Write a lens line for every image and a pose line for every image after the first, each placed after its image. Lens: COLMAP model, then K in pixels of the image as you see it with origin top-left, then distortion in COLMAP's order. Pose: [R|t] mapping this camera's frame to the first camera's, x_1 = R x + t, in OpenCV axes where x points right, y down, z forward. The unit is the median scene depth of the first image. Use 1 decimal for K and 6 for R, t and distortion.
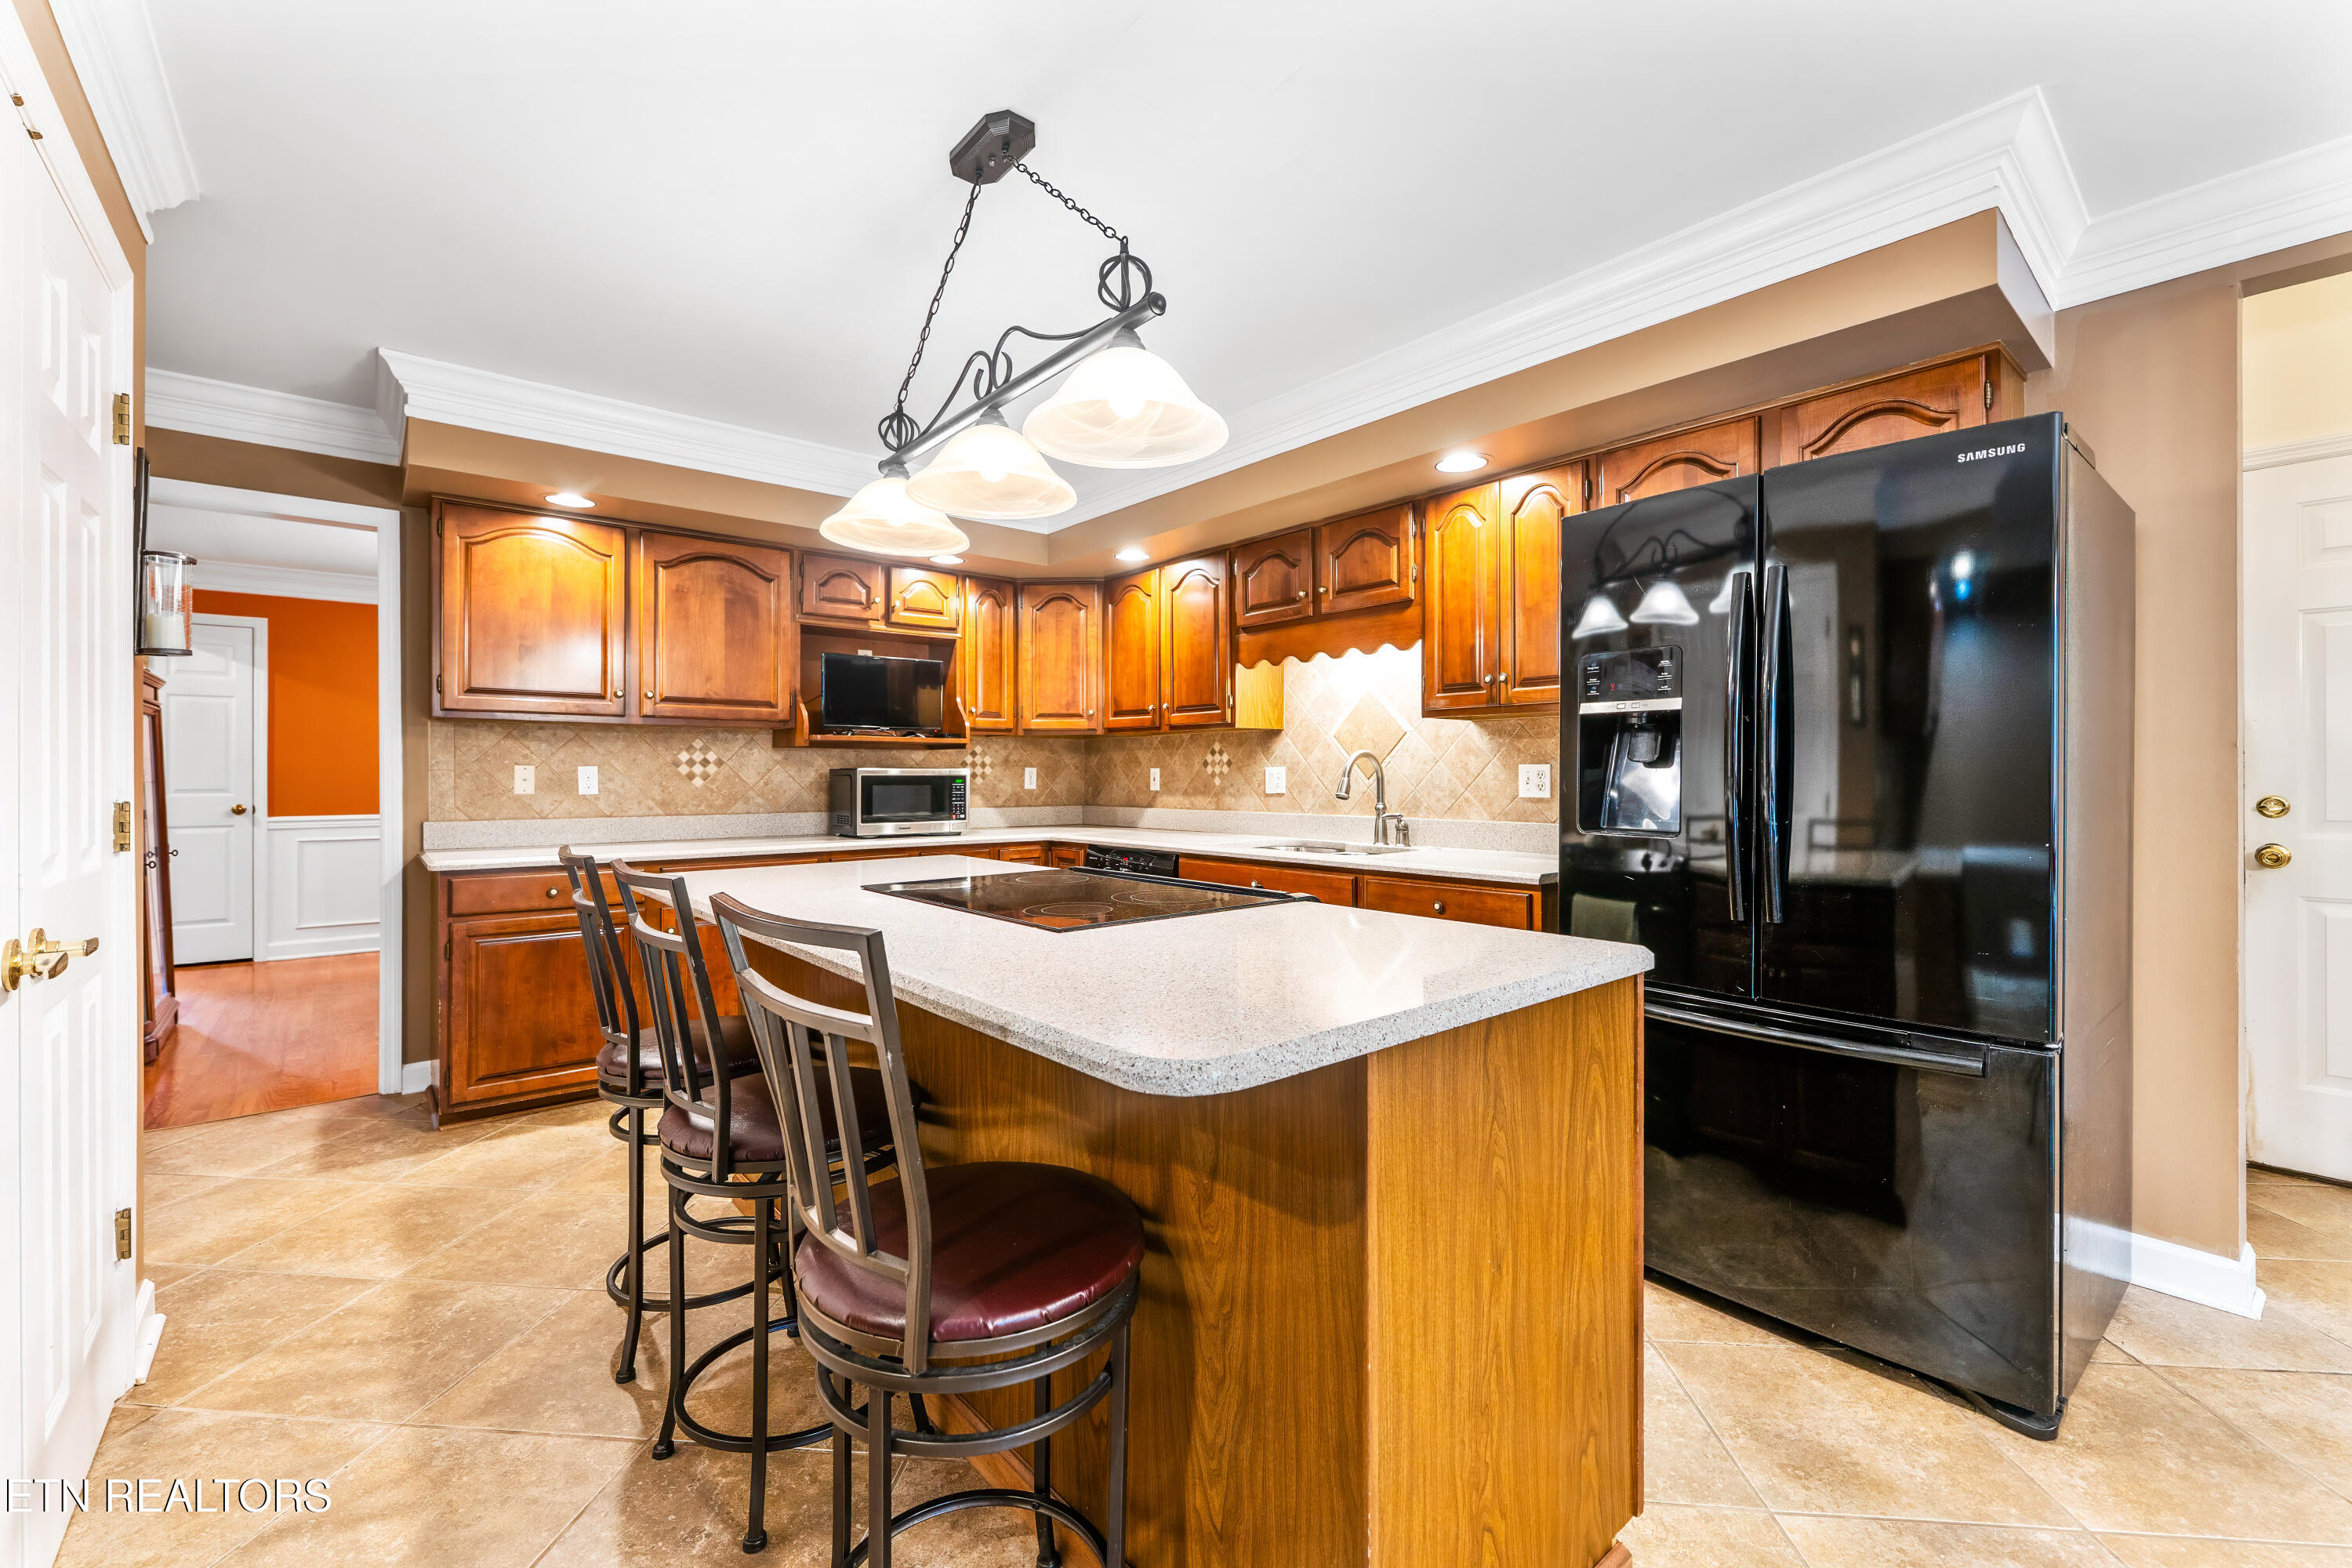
lens RADIAL K [[981.5, 0, 1169.7], [0, 981.5, 772.3], [0, 0, 1]] dist [-0.001433, -0.000184]
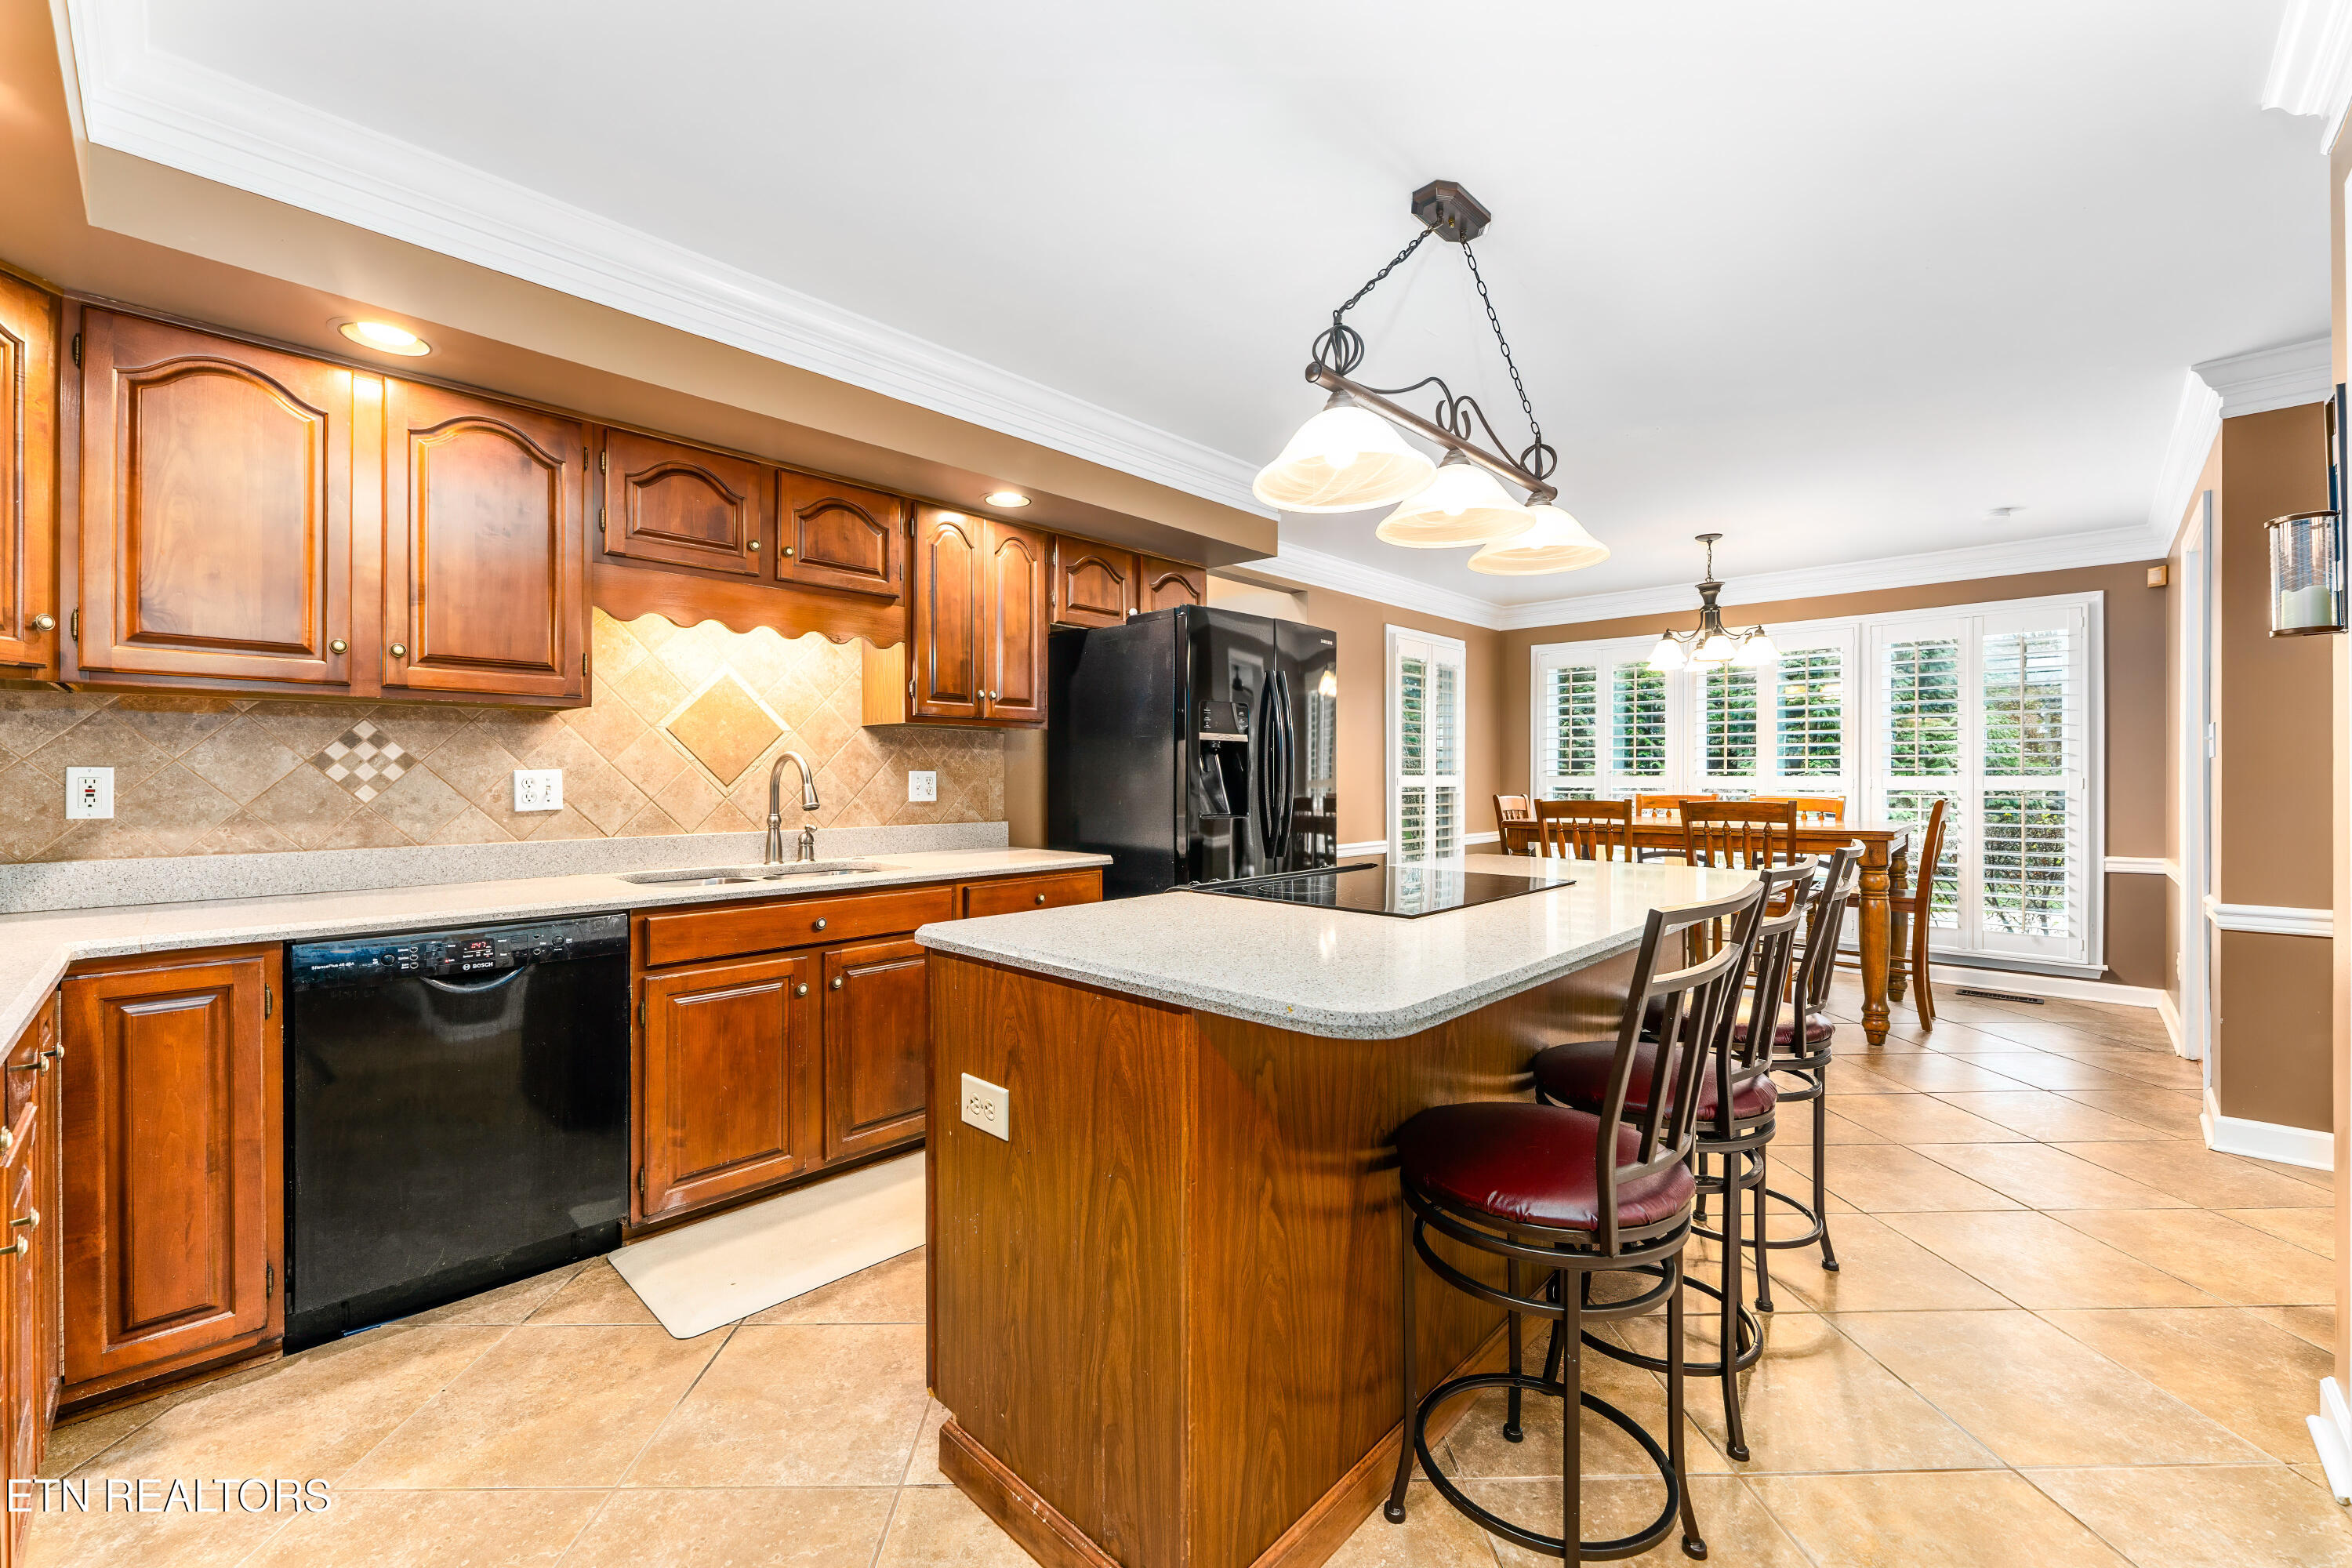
lens RADIAL K [[944.7, 0, 1171.6], [0, 944.7, 777.5], [0, 0, 1]] dist [-0.000967, -0.000631]
pose [[-0.113219, 0.002048, 0.993568, -0.590719], [-0.000209, 0.999998, -0.002085, 0.001056], [-0.993570, -0.000444, -0.113218, 0.706084]]
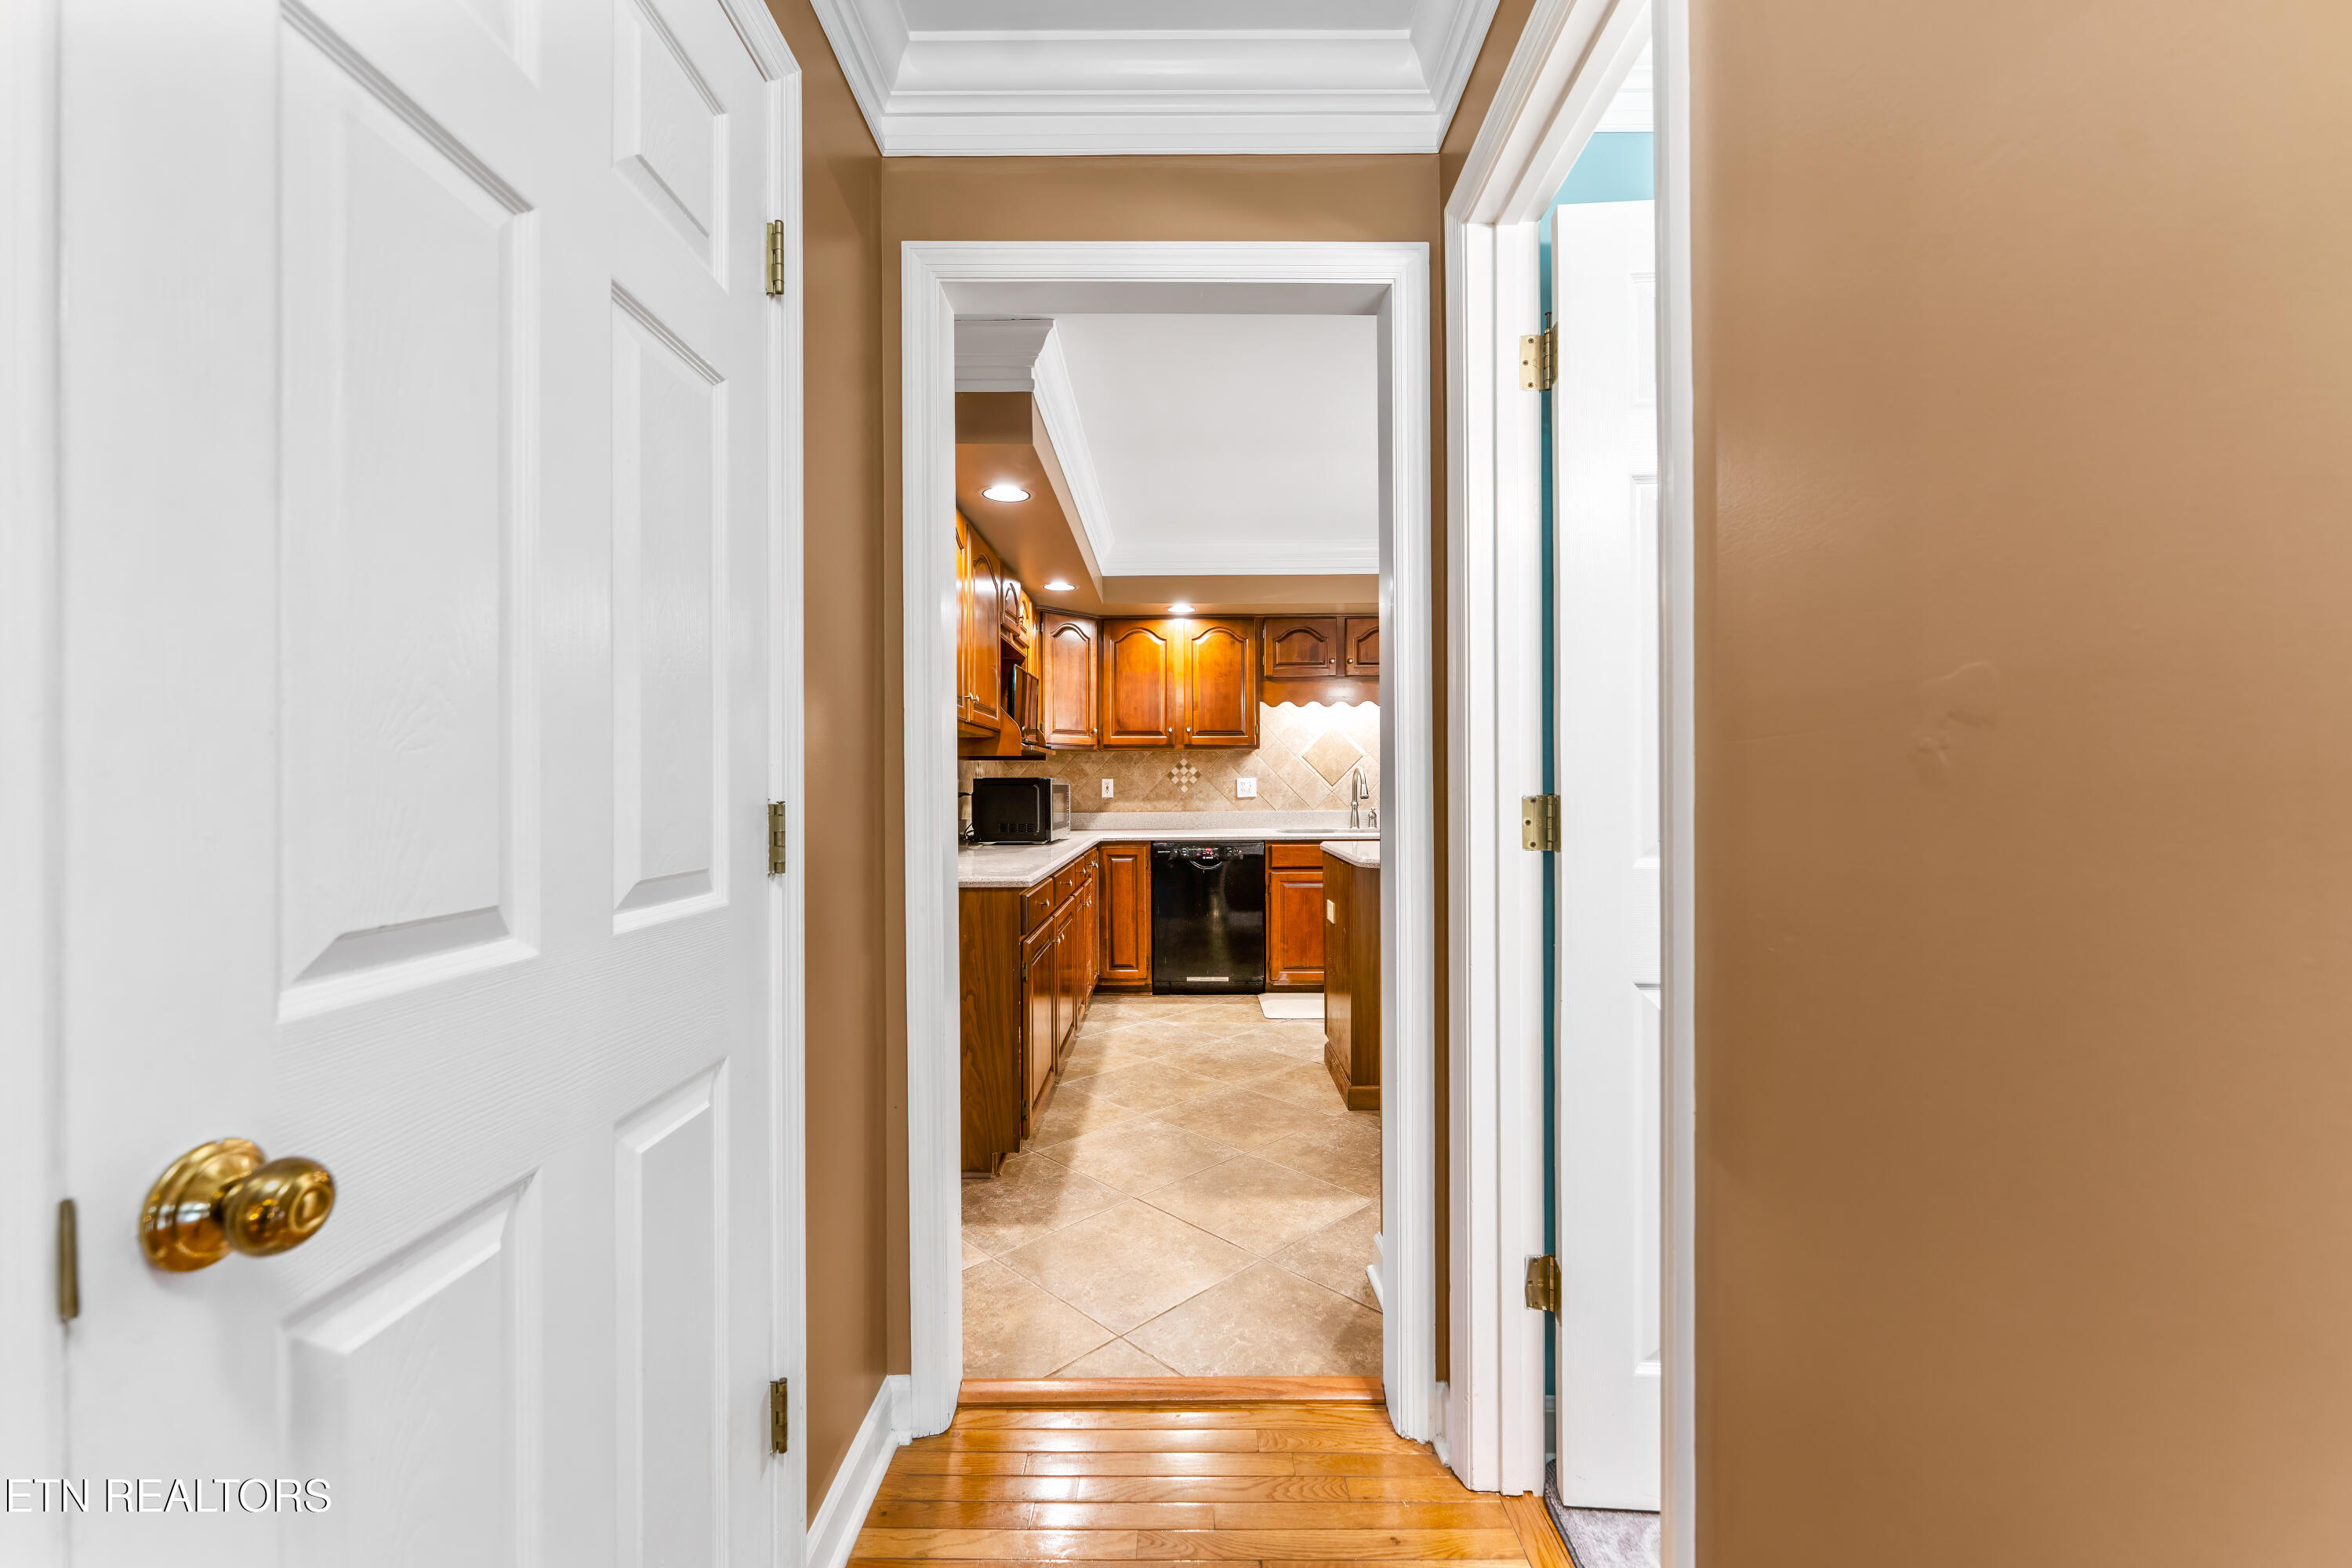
lens RADIAL K [[944.7, 0, 1171.6], [0, 944.7, 777.5], [0, 0, 1]] dist [-0.000967, -0.000631]
pose [[0.644512, 0.004324, 0.764582, -1.034154], [0.002736, 0.999965, -0.007961, 0.004451], [-0.764589, 0.007223, 0.644478, 0.248083]]
